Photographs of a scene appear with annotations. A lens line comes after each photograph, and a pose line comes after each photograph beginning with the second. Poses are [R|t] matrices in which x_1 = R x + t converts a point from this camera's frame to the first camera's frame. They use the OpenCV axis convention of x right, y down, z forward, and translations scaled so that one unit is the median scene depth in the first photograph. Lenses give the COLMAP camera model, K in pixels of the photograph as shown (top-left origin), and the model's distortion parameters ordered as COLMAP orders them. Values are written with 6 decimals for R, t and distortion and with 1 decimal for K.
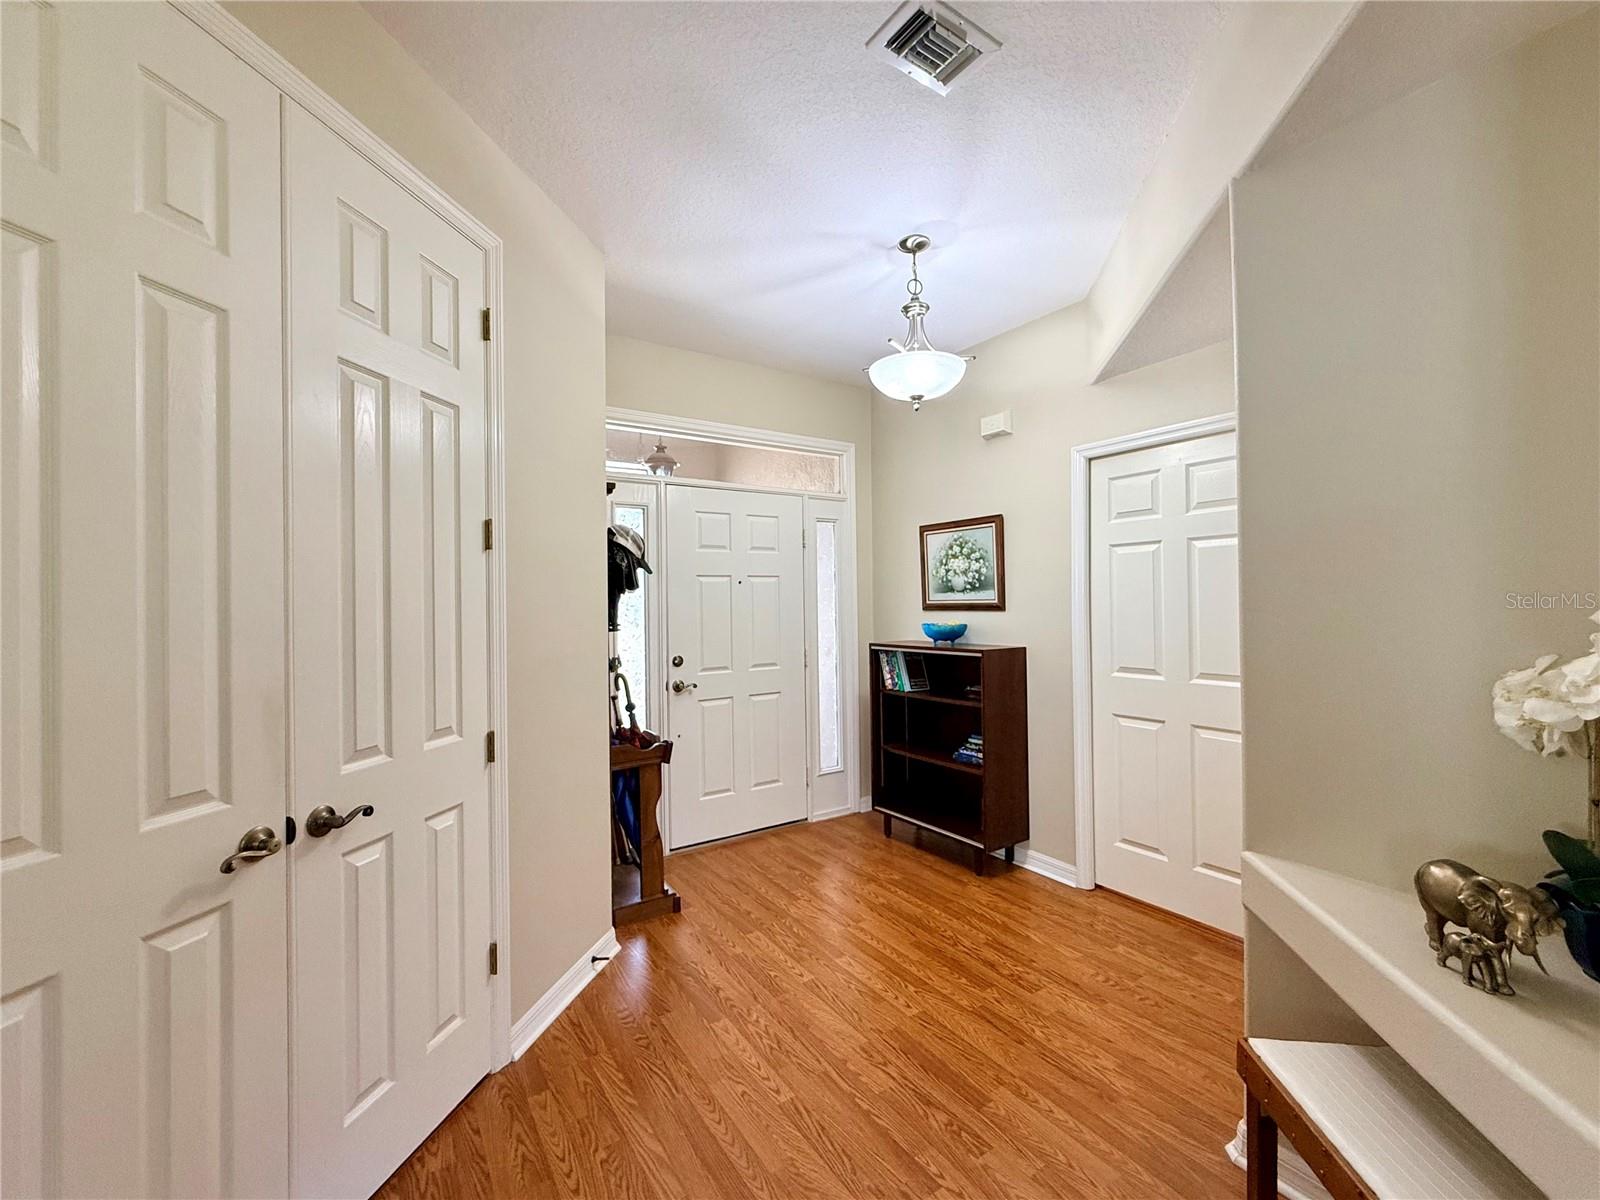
lens RADIAL K [[641.4, 0, 796.5], [0, 641.4, 598.9], [0, 0, 1]] dist [-0.001375, 0.000210]
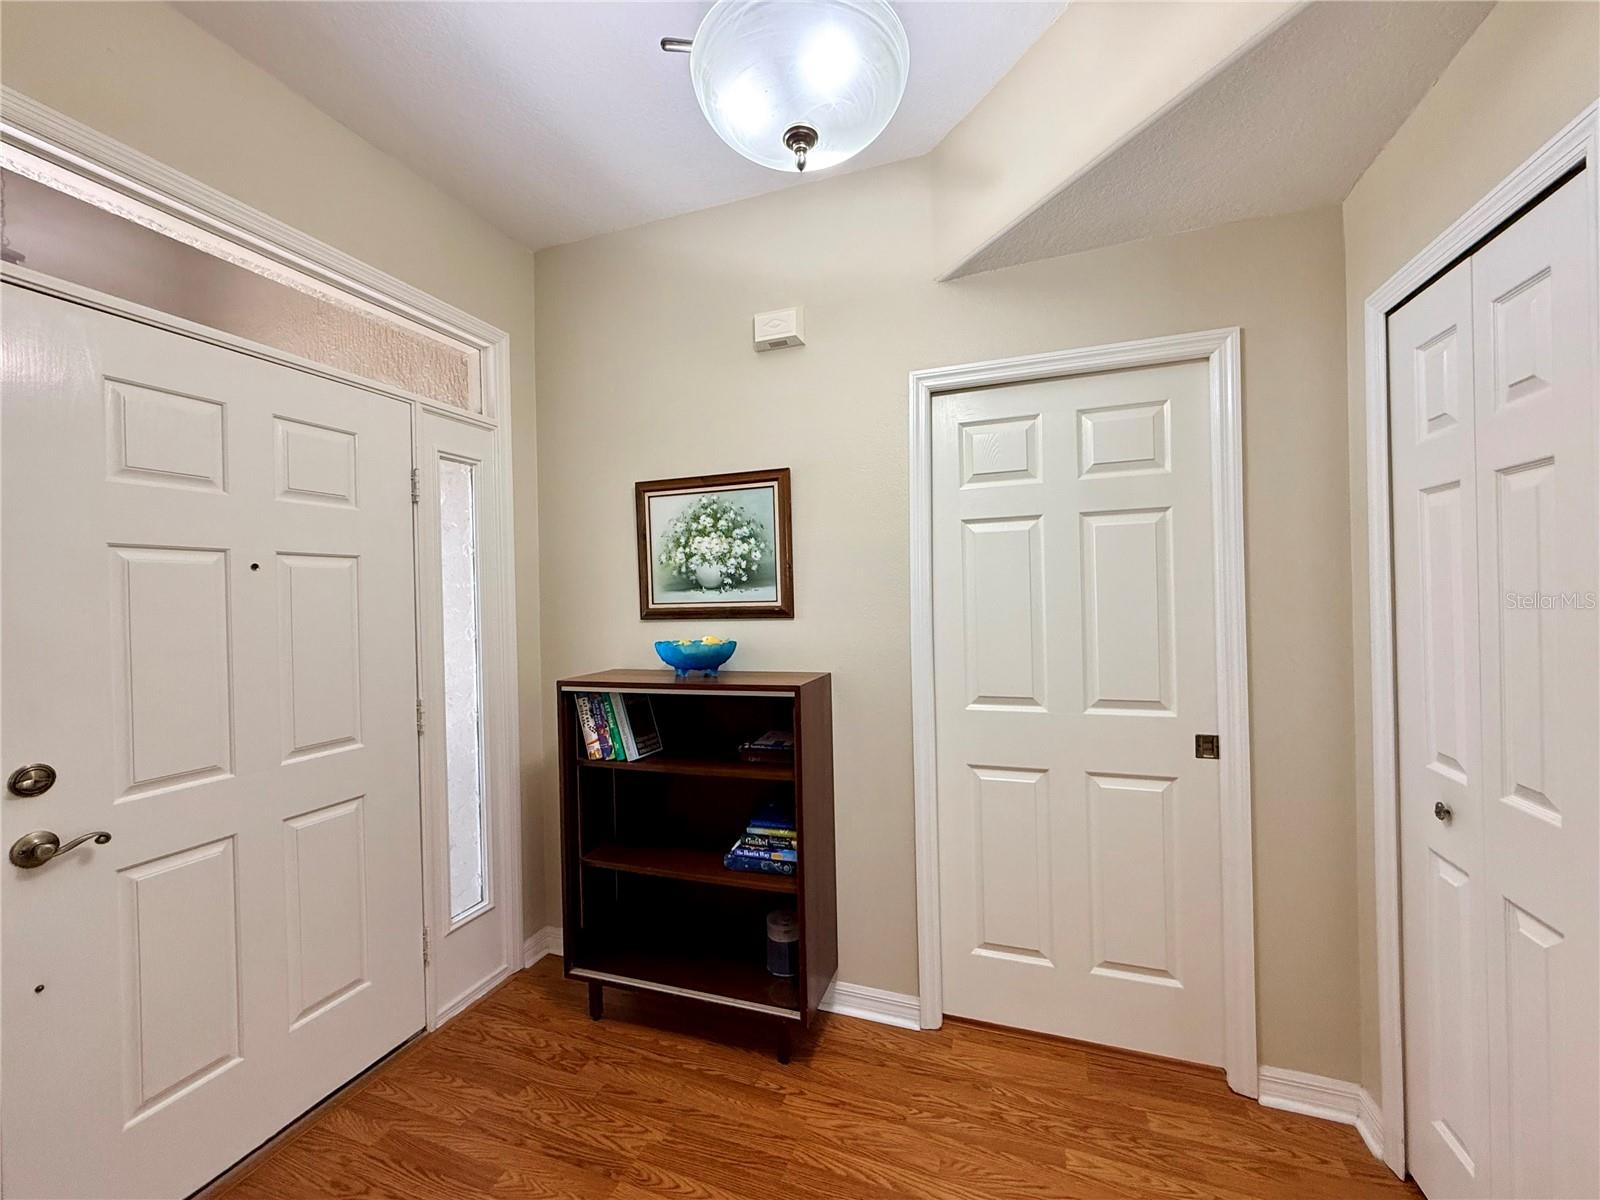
lens RADIAL K [[639.8, 0, 796.5], [0, 639.8, 598.4], [0, 0, 1]] dist [-0.000276, 0.000614]
pose [[0.804761, -0.007126, 0.593556, -0.052648], [0.009294, 0.999957, -0.000596, -0.000958], [-0.593526, 0.005996, 0.804793, 0.456923]]
